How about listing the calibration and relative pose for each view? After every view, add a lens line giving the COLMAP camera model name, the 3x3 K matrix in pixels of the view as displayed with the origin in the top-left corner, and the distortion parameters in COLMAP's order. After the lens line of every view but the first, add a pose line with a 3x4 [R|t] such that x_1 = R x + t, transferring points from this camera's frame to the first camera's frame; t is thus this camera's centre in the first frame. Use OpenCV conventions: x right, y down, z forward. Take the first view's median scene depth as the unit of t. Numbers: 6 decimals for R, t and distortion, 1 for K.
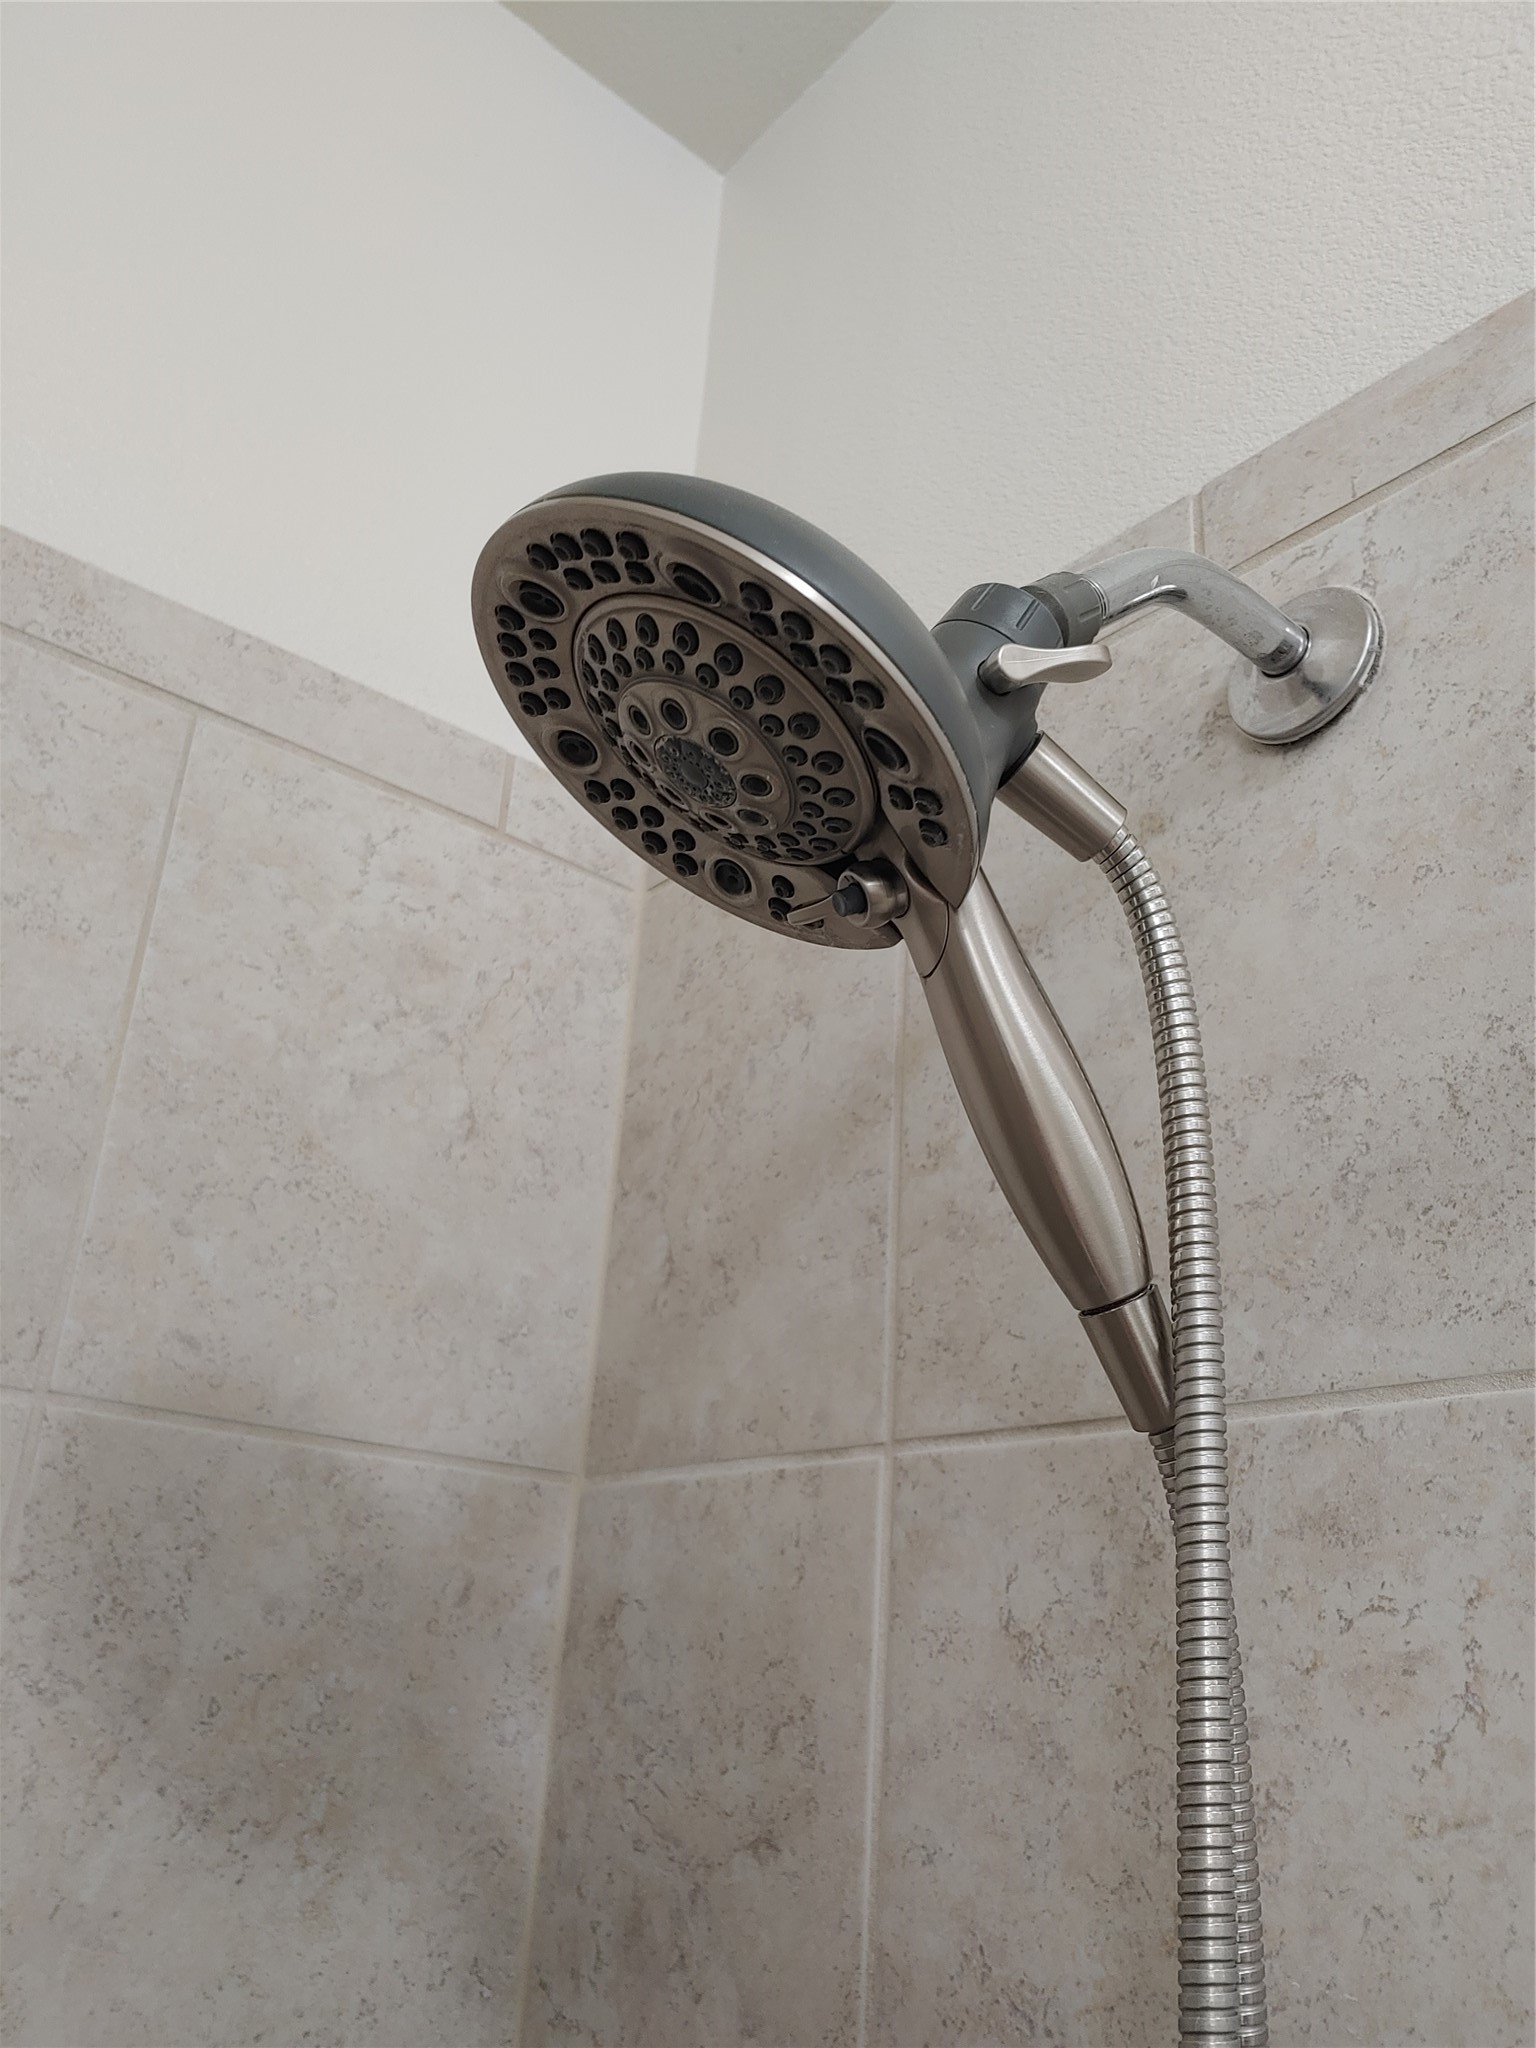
lens RADIAL K [[1611.8, 0, 776.1], [0, 1611.8, 1028.3], [0, 0, 1]] dist [-0.017633, 0.011807]
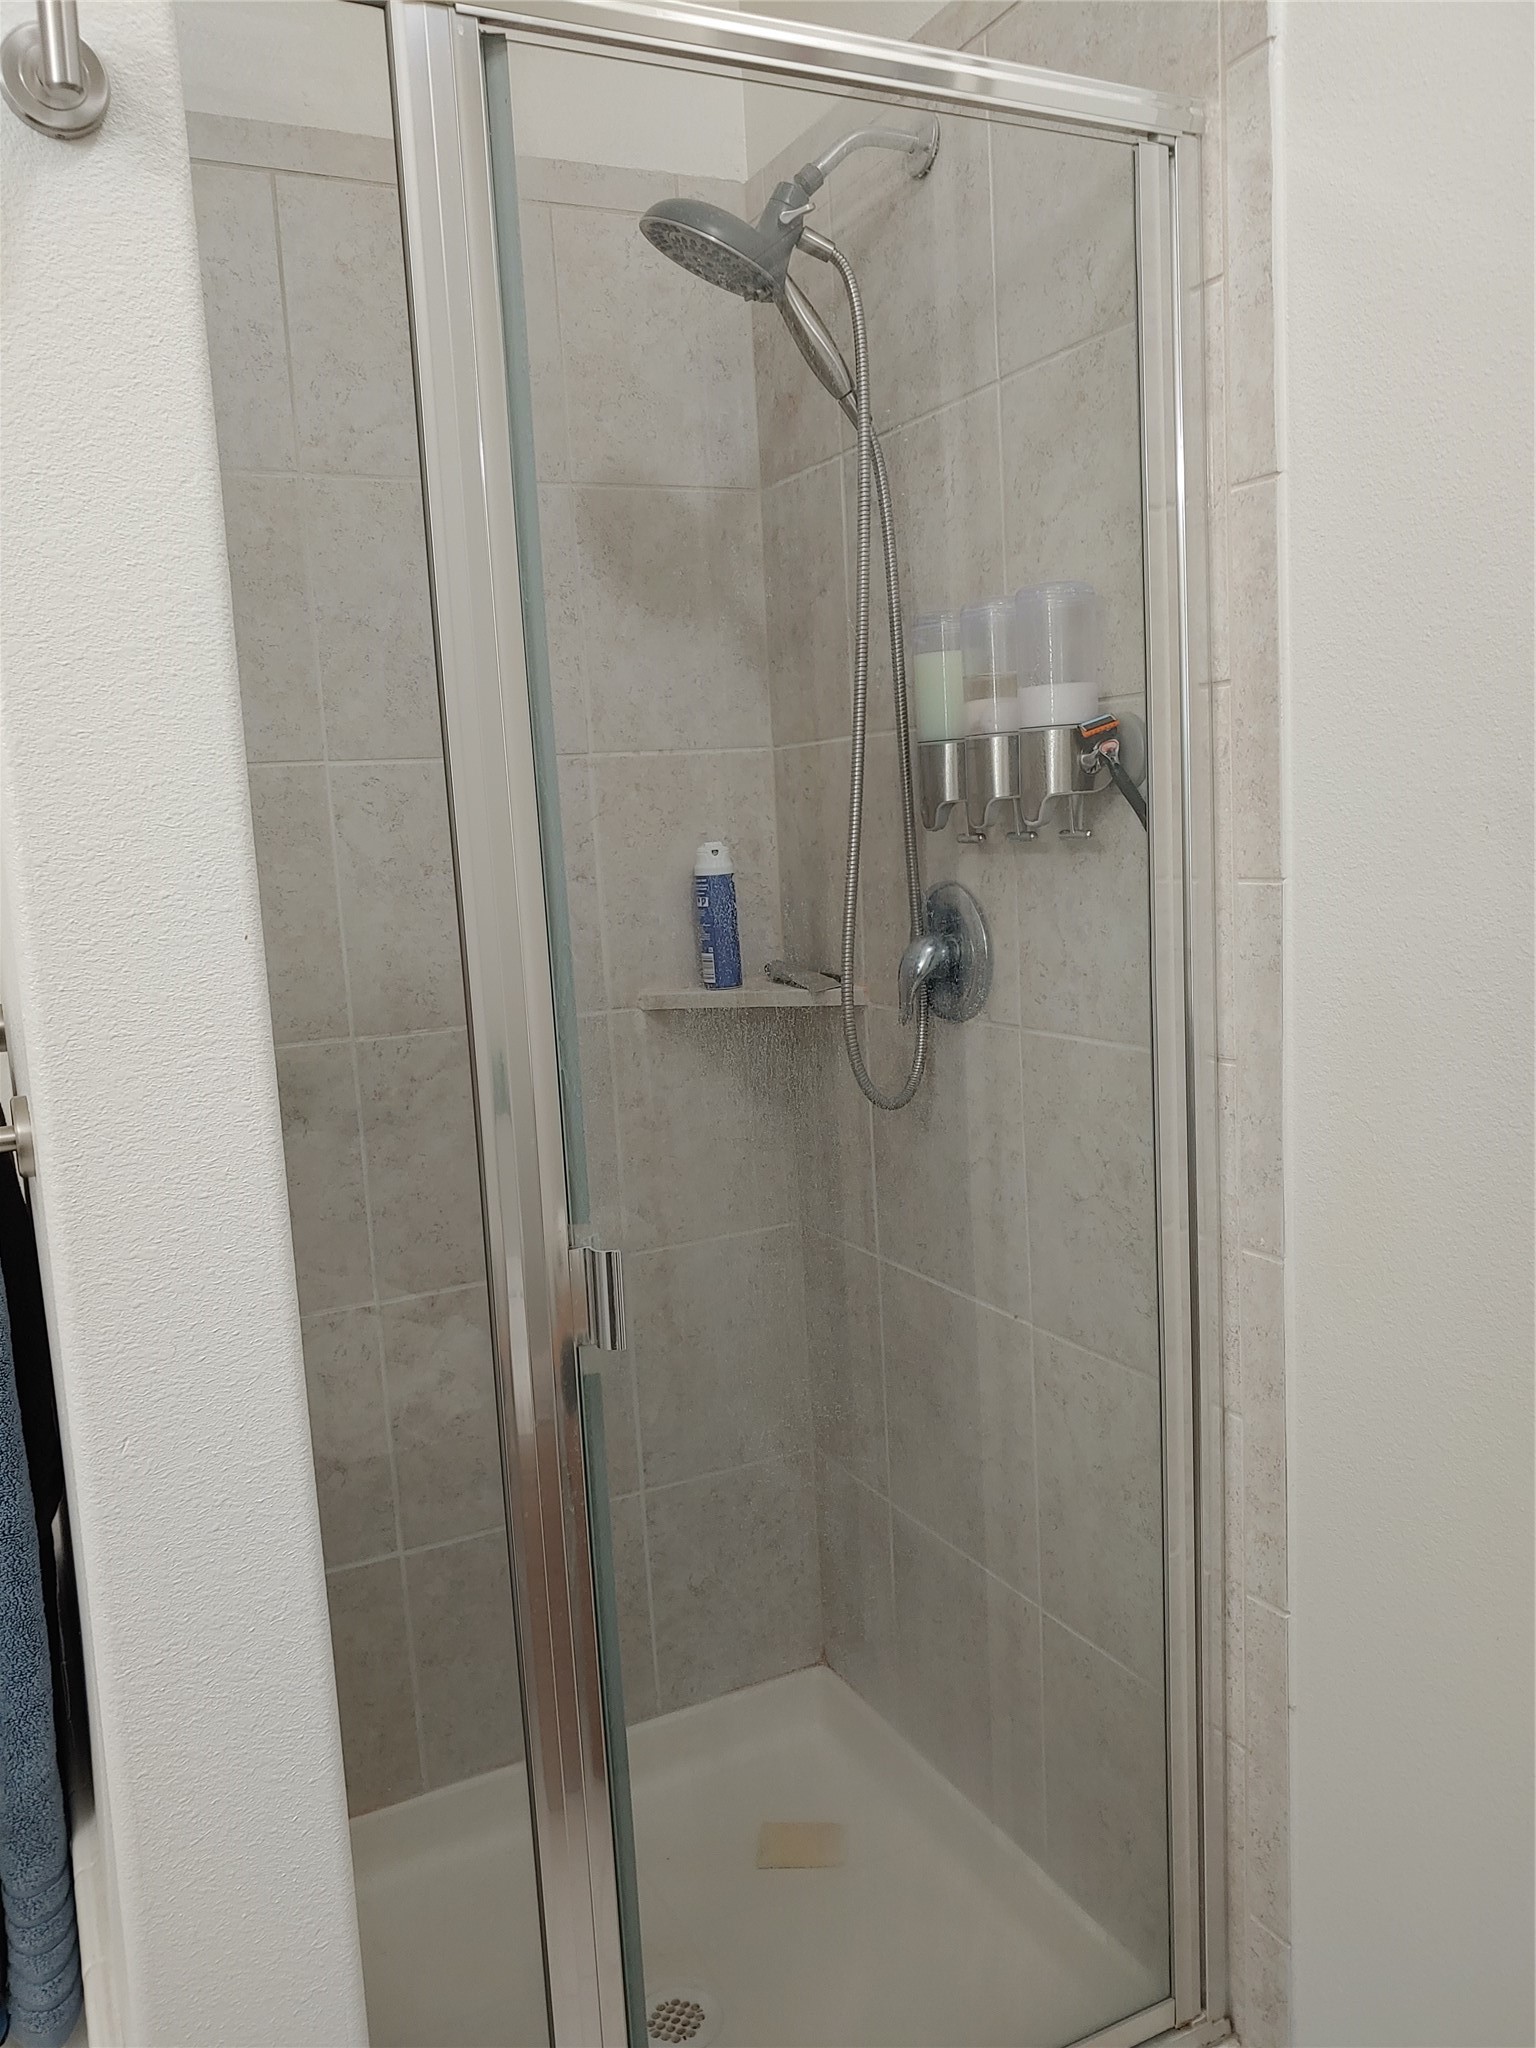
lens RADIAL K [[1611.8, 0, 770.2], [0, 1611.8, 1031.6], [0, 0, 1]] dist [-0.017633, 0.011807]
pose [[0.962657, -0.076660, -0.259642, 0.593518], [0.197871, 0.853790, 0.481550, -0.265853], [0.184764, -0.514943, 0.837076, -1.930737]]
